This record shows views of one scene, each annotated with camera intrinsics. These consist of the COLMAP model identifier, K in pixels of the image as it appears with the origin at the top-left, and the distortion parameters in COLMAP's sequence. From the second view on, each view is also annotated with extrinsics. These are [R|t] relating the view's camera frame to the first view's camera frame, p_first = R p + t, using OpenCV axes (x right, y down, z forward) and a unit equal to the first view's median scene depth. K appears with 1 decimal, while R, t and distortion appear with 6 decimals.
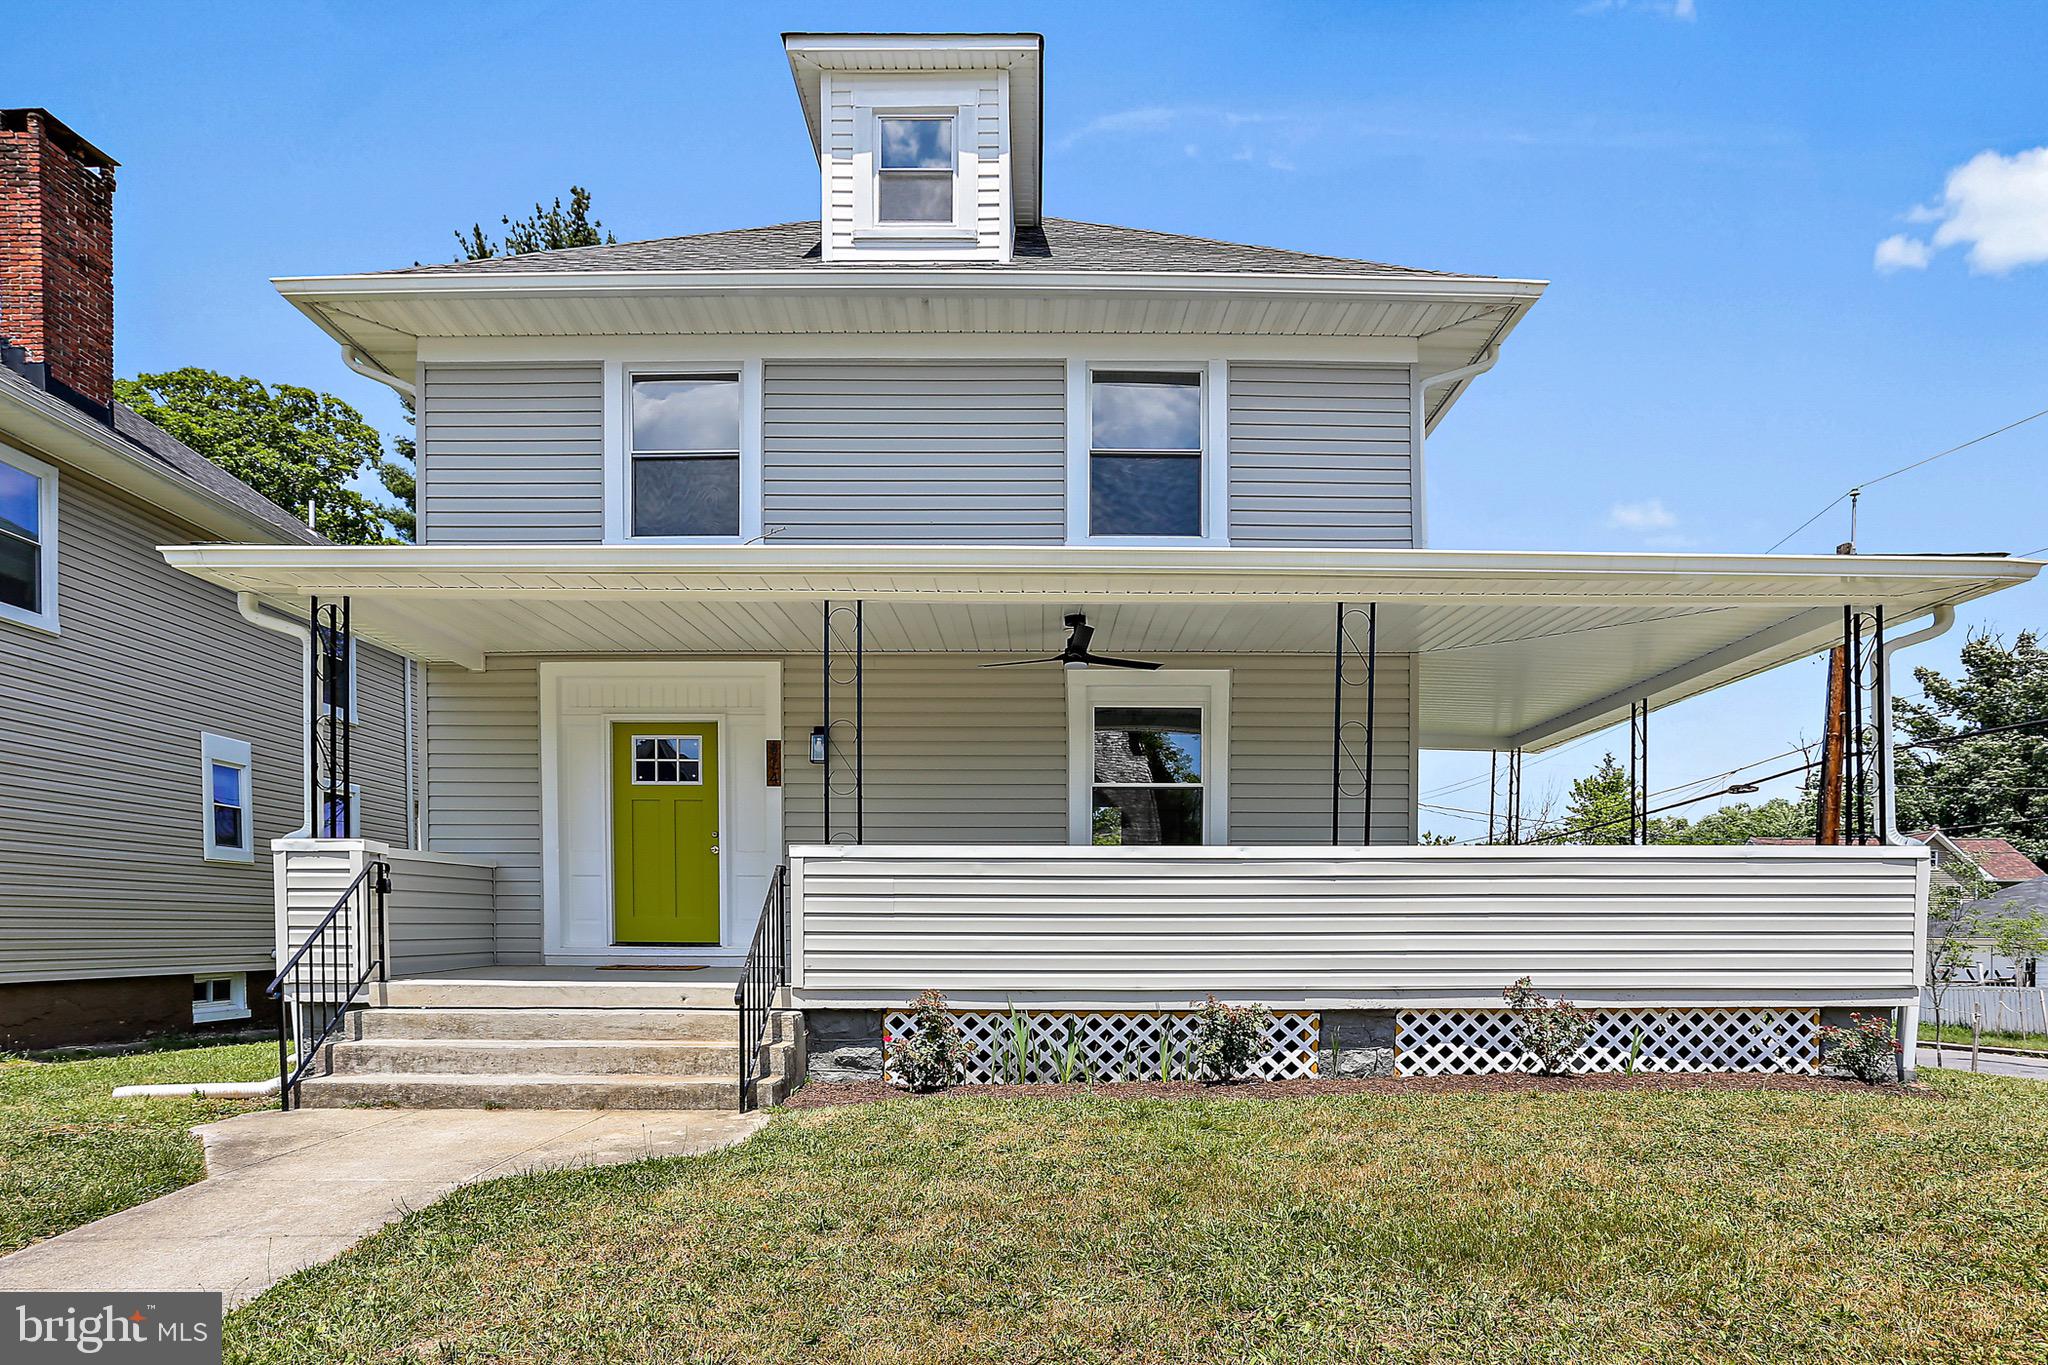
lens RADIAL K [[1136.8, 0, 1026.0], [0, 1136.8, 778.0], [0, 0, 1]] dist [-0.014582, 0.000380]
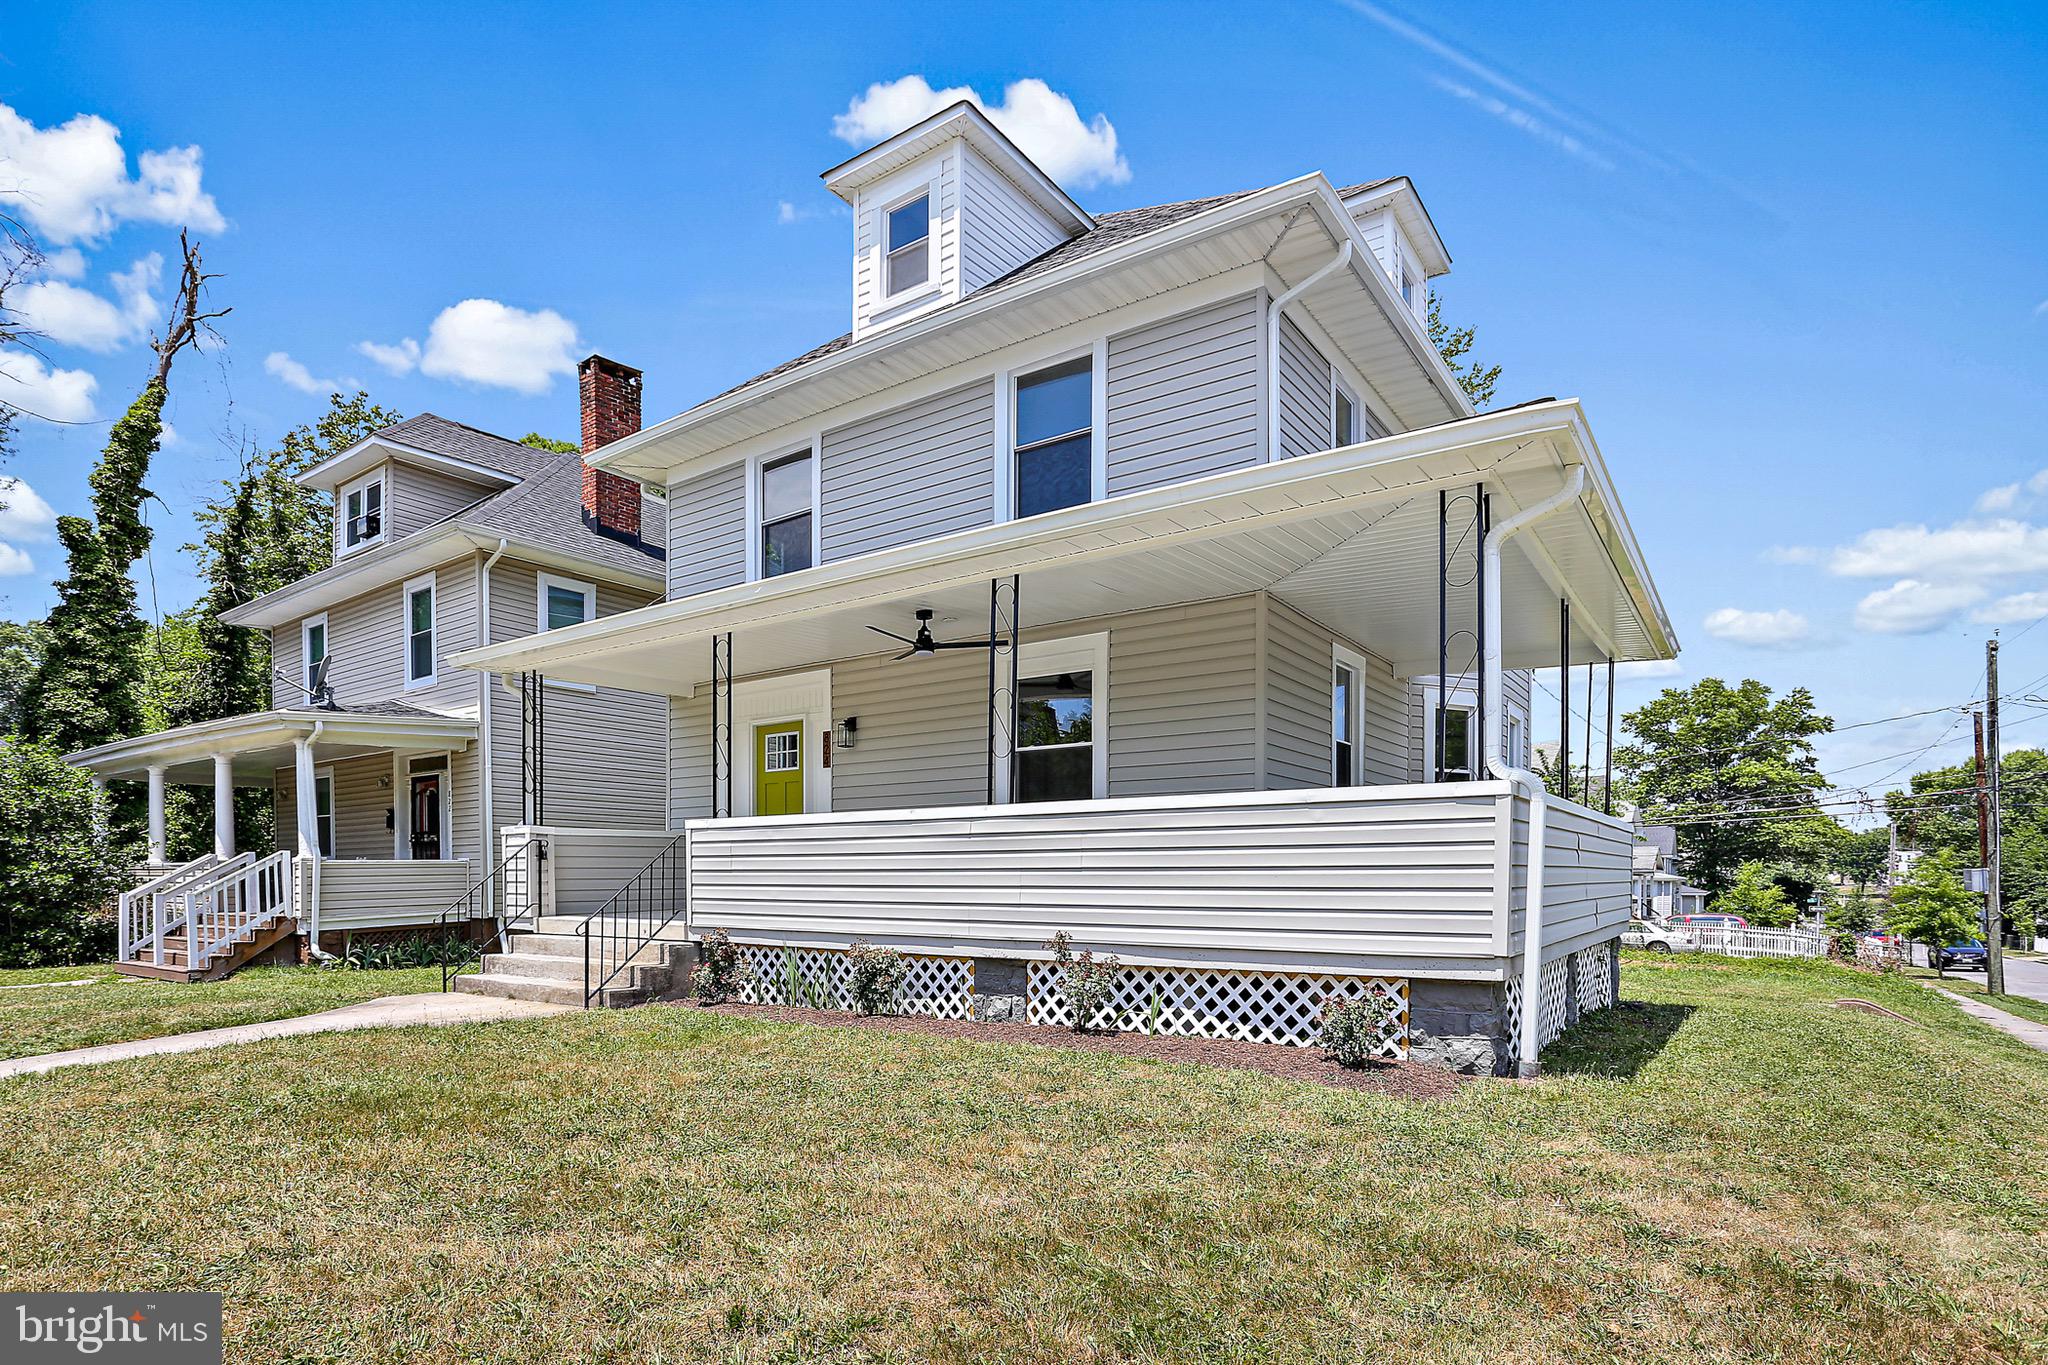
lens RADIAL K [[1192.6, 0, 1024.0], [0, 1192.6, 682.5], [0, 0, 1]] dist [-0.003710, -0.000050]
pose [[0.782440, -0.102185, -0.614285, 1.027585], [0.076036, 0.994741, -0.068623, 0.024538], [0.618067, 0.006986, 0.786094, 0.128459]]
